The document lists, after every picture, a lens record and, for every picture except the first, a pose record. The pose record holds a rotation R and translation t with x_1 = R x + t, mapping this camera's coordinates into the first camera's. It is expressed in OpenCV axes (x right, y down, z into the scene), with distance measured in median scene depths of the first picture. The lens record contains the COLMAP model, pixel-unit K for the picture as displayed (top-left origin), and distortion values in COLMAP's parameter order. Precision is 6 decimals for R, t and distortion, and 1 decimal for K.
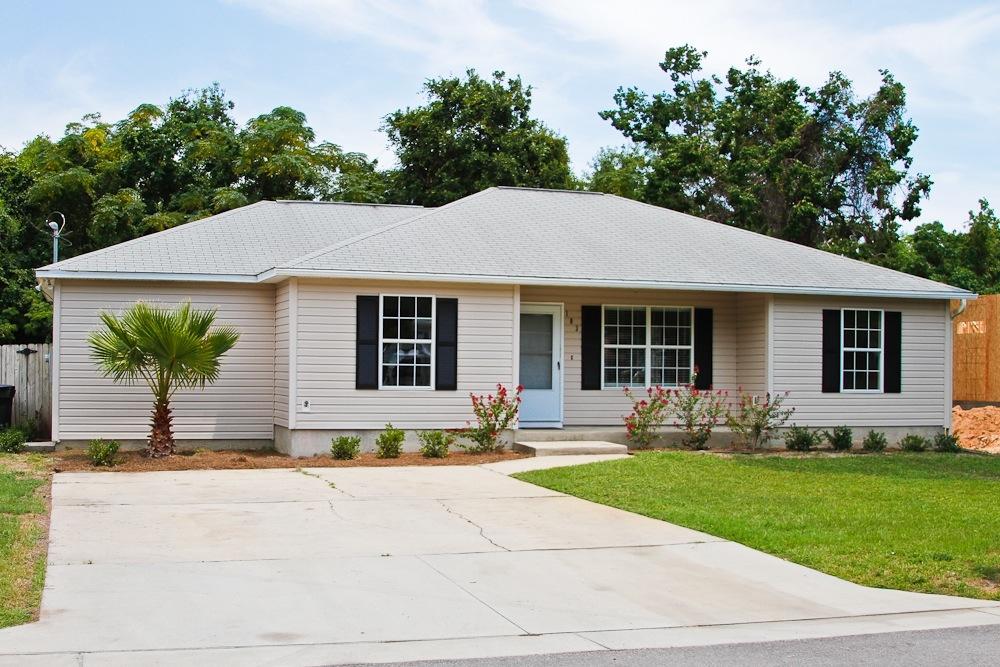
lens RADIAL K [[1303.2, 0, 499.8], [0, 1303.2, 335.3], [0, 0, 1]] dist [-0.117766, 0.000000]
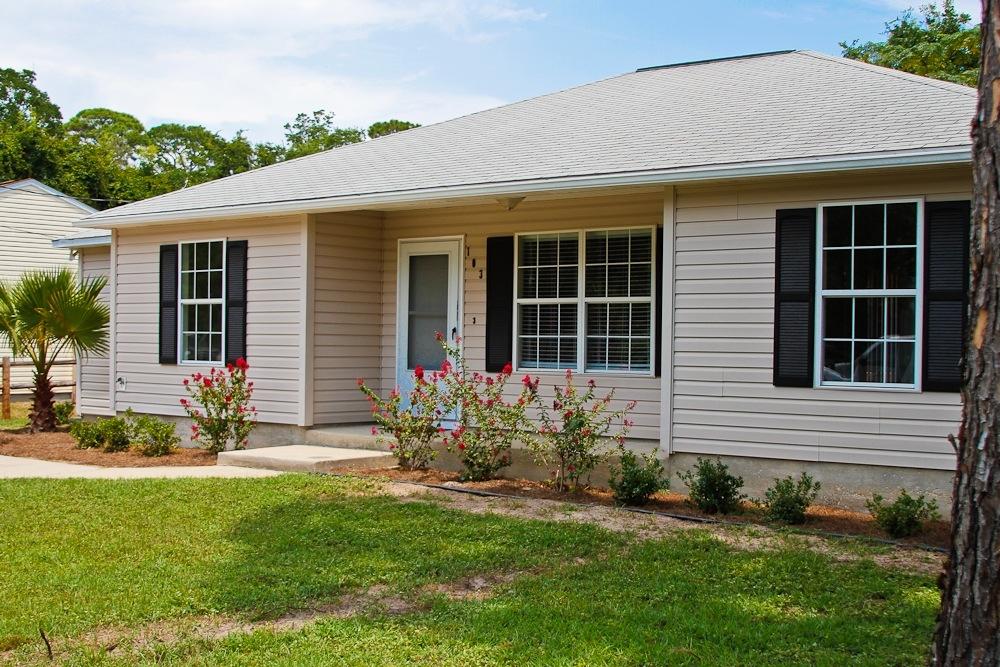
lens RADIAL K [[1303.2, 0, 500.0], [0, 1303.2, 334.2], [0, 0, 1]] dist [-0.117766, 0.000000]
pose [[0.559838, -0.008266, -0.828561, 0.583320], [0.015388, 0.999882, 0.000422, 0.023402], [0.828459, -0.012986, 0.559899, 0.652993]]
